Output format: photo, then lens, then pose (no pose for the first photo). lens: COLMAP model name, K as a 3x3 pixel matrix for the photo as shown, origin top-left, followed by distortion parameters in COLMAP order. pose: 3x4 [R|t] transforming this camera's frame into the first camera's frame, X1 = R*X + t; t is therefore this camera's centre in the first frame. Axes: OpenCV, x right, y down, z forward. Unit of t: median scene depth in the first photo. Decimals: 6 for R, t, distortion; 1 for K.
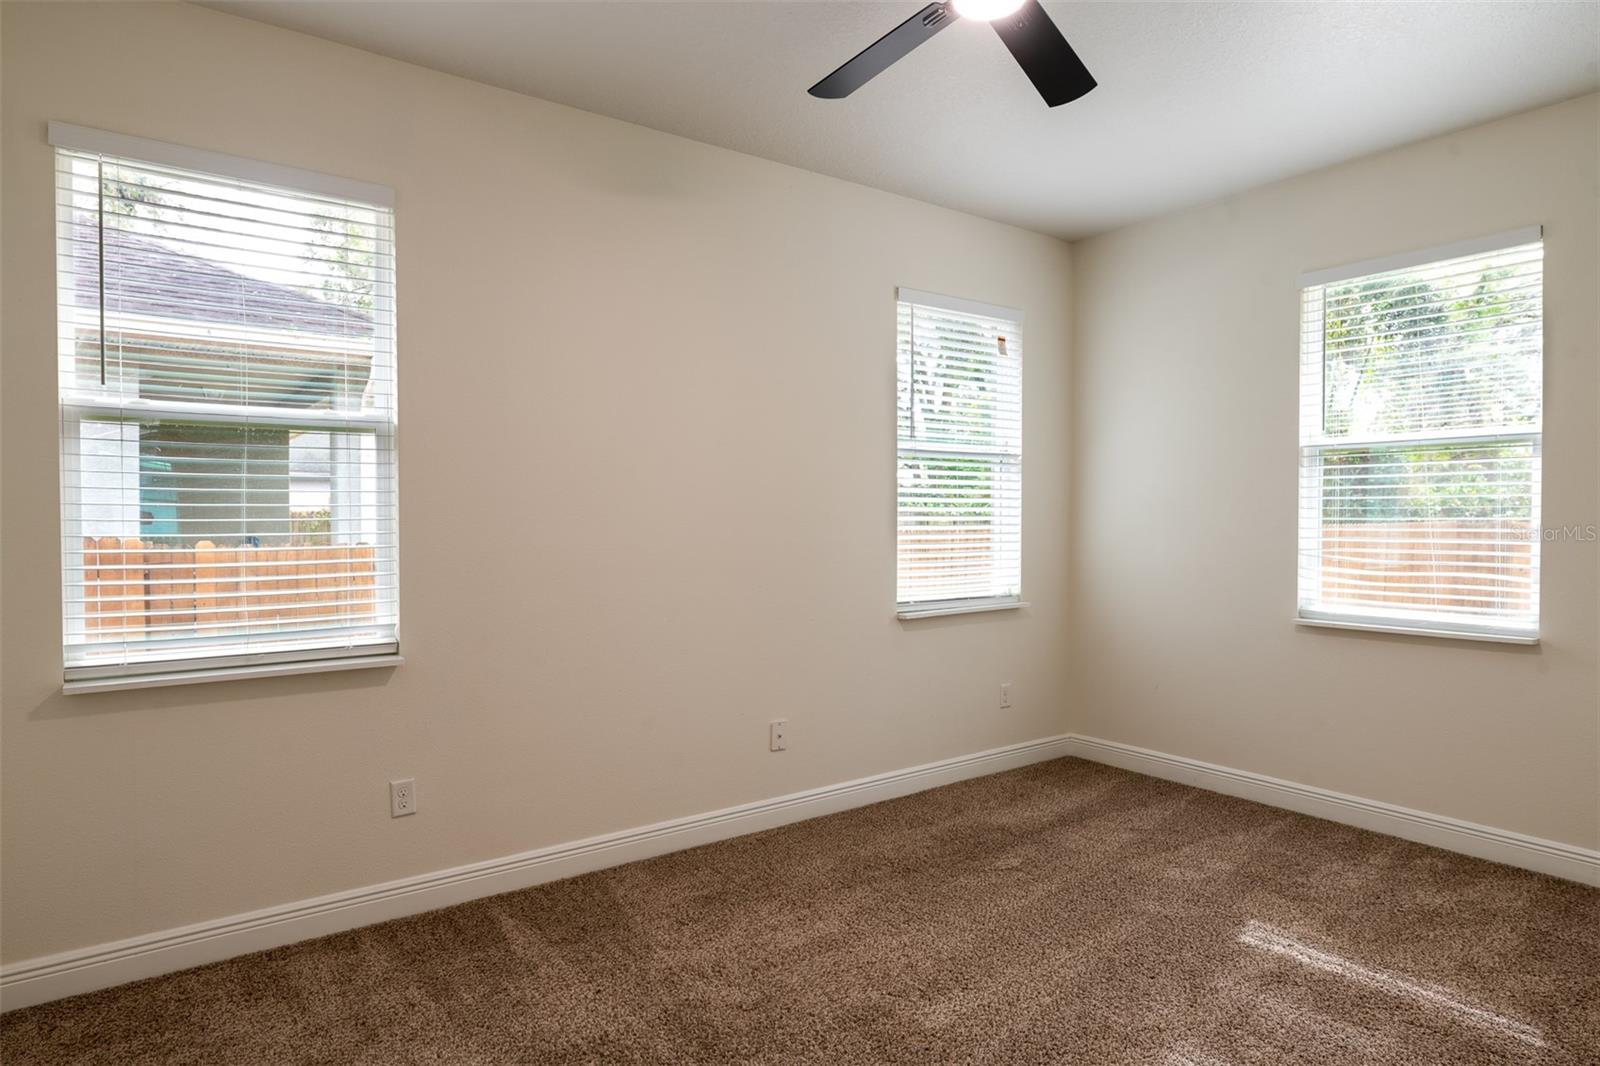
lens RADIAL K [[922.8, 0, 790.6], [0, 922.8, 534.9], [0, 0, 1]] dist [0.002450, -0.000745]
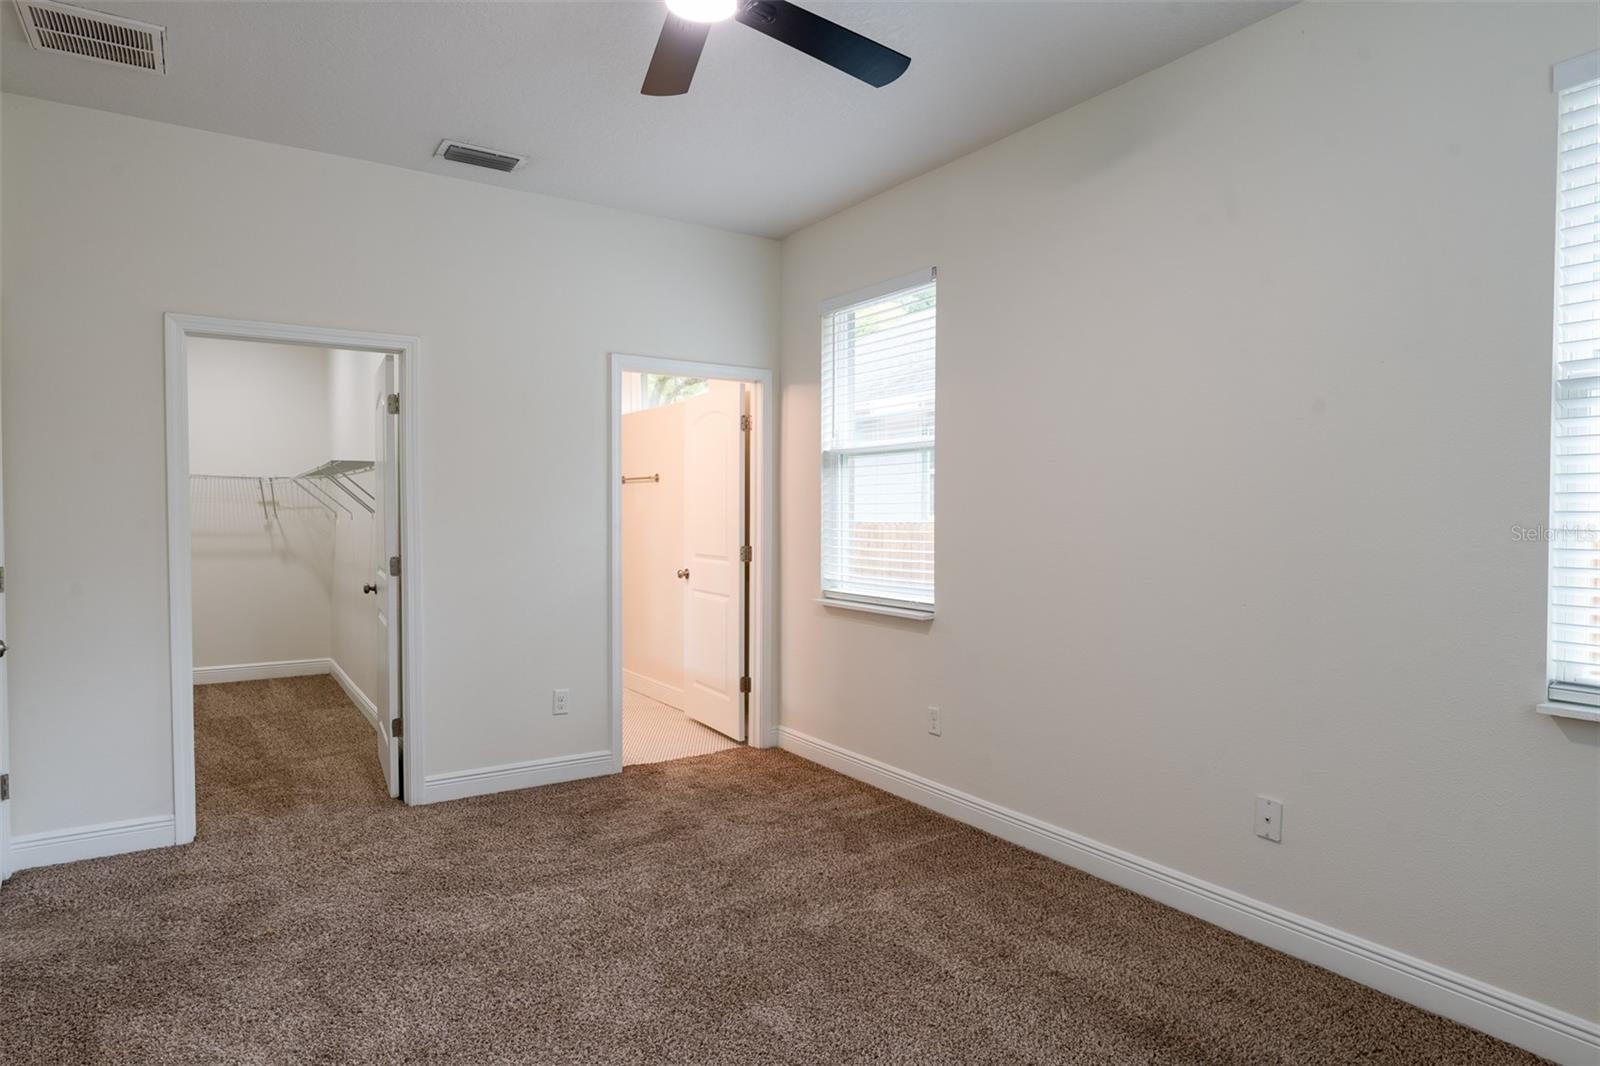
lens RADIAL K [[858.8, 0, 737.8], [0, 858.8, 528.5], [0, 0, 1]] dist [0.001660, 0.000366]
pose [[-0.064525, 0.017193, -0.997768, 0.557638], [-0.015448, 0.999715, 0.018226, -0.007568], [0.997797, 0.016589, -0.064241, 0.530915]]
